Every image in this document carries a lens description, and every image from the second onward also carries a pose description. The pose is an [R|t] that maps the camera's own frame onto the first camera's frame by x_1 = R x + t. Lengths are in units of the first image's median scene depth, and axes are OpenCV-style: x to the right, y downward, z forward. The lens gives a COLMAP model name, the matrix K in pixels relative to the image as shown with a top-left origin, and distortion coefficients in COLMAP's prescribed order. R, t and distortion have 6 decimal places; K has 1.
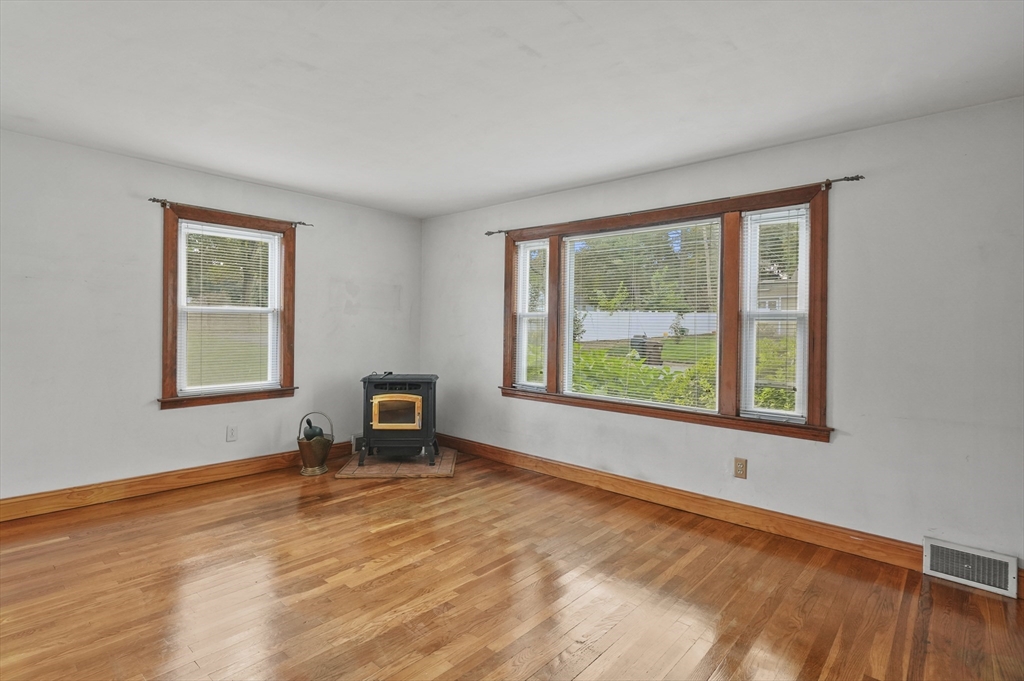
lens RADIAL K [[502.4, 0, 508.7], [0, 502.4, 328.6], [0, 0, 1]] dist [0.000581, 0.000182]
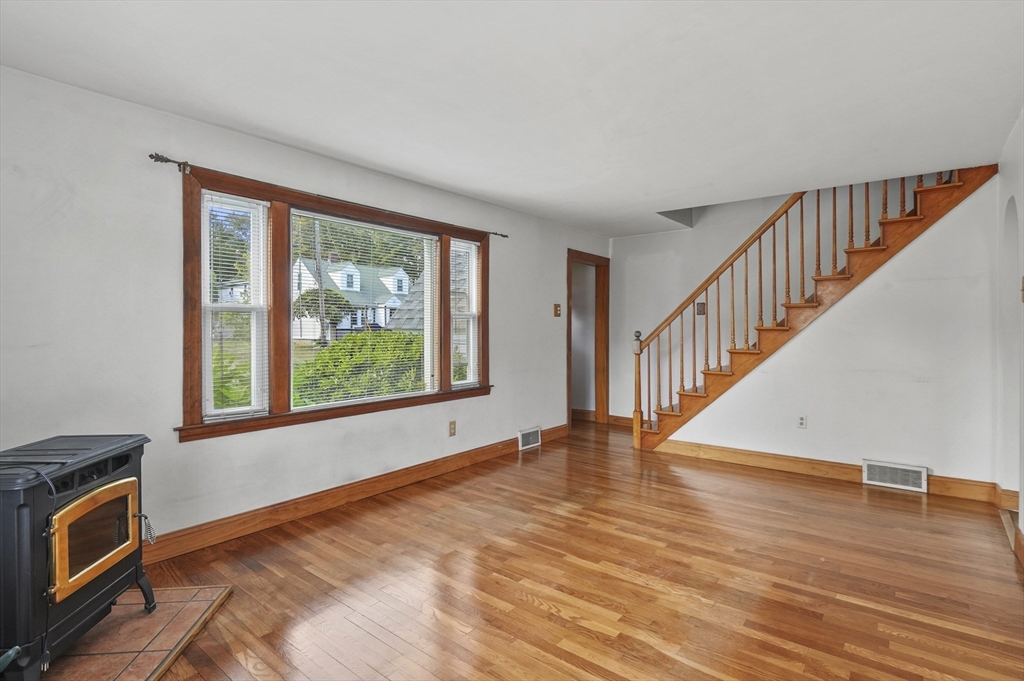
lens RADIAL K [[502.4, 0, 508.7], [0, 502.4, 328.6], [0, 0, 1]] dist [0.000581, 0.000182]
pose [[-0.044274, -0.020868, 0.998801, -0.789894], [-0.000302, 0.999782, 0.020875, -0.015545], [-0.999019, 0.000623, -0.044271, 0.816839]]
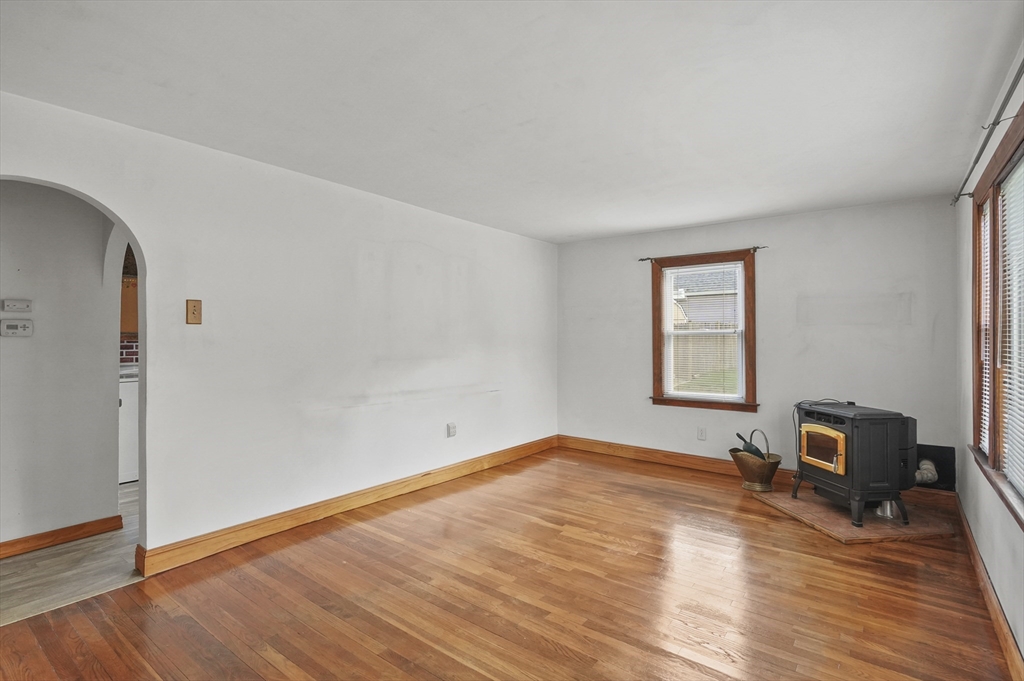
lens RADIAL K [[500.0, 0, 512.0], [0, 500.0, 340.5], [0, 0, 1]] dist [-0.002717, -0.000505]
pose [[0.078295, -0.007571, -0.996902, 0.701868], [-0.003489, 0.999963, -0.007868, -0.007772], [0.996924, 0.004094, 0.078265, 0.495720]]
